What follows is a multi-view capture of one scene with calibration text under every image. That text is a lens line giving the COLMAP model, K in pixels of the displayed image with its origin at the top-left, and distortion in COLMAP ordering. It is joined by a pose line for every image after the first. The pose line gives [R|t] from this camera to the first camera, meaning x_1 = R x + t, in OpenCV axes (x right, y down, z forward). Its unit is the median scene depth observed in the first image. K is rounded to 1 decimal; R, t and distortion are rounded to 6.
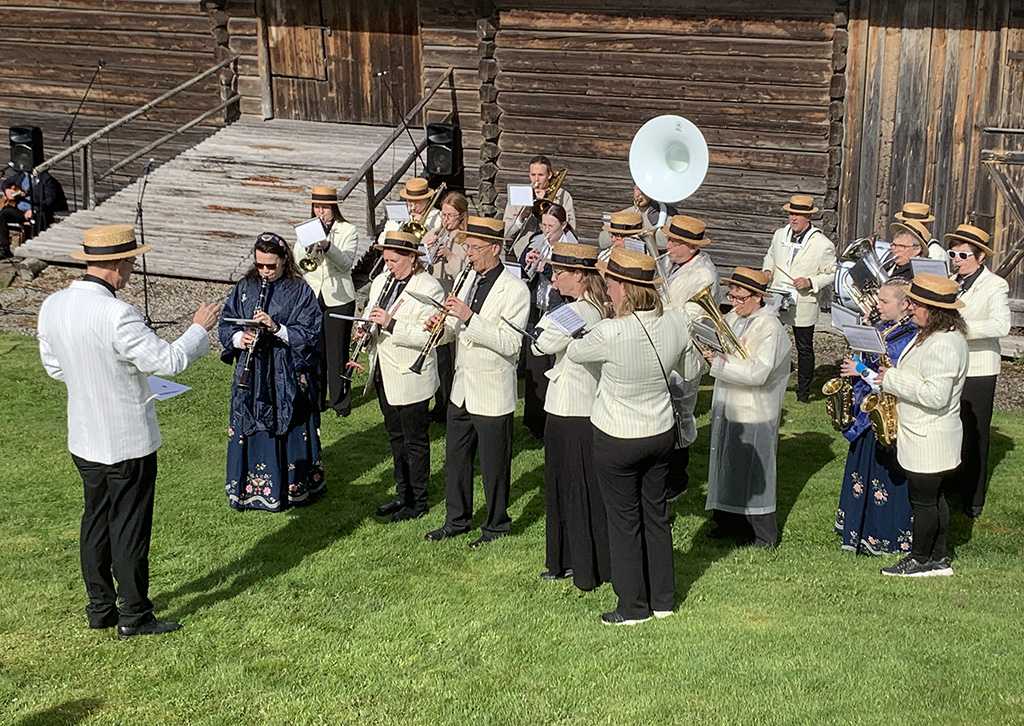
lens RADIAL K [[1540.3, 0, 511.3], [0, 1540.3, 363.3], [0, 0, 1]] dist [0.063940, 0.000000]
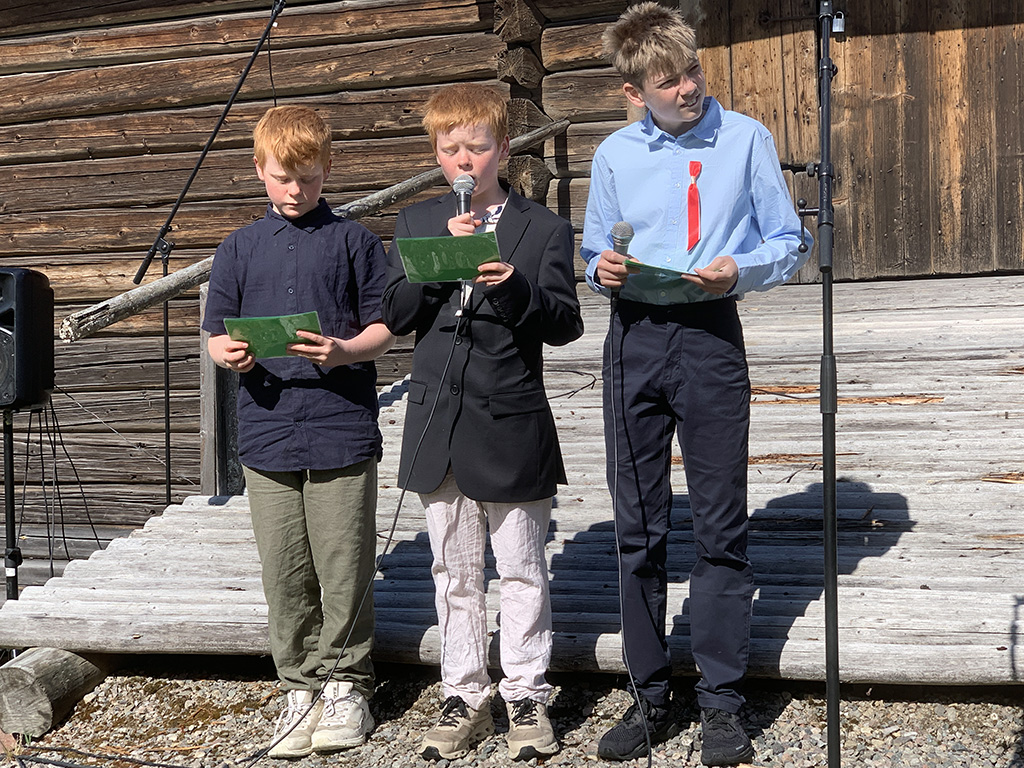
lens RADIAL K [[1815.9, 0, 514.8], [0, 1815.9, 382.1], [0, 0, 1]] dist [0.198917, 0.000000]
pose [[0.998920, -0.034545, 0.031067, -0.223675], [0.041540, 0.963568, -0.264218, -0.024556], [-0.020808, 0.265223, 0.963962, 0.646540]]
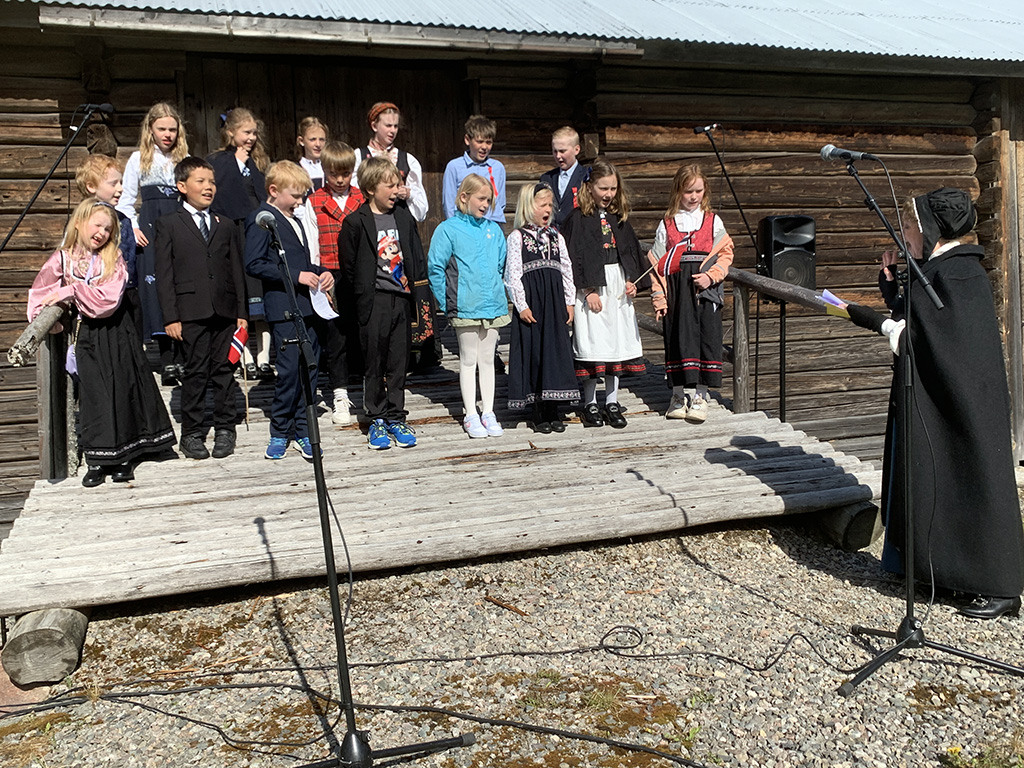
lens RADIAL K [[985.5, 0, 513.0], [0, 985.5, 384.7], [0, 0, 1]] dist [0.039099, 0.000000]
pose [[0.748344, -0.082167, 0.658202, -0.345355], [0.239702, 0.958739, -0.152845, -0.054228], [-0.618486, 0.272154, 0.737162, 0.724540]]
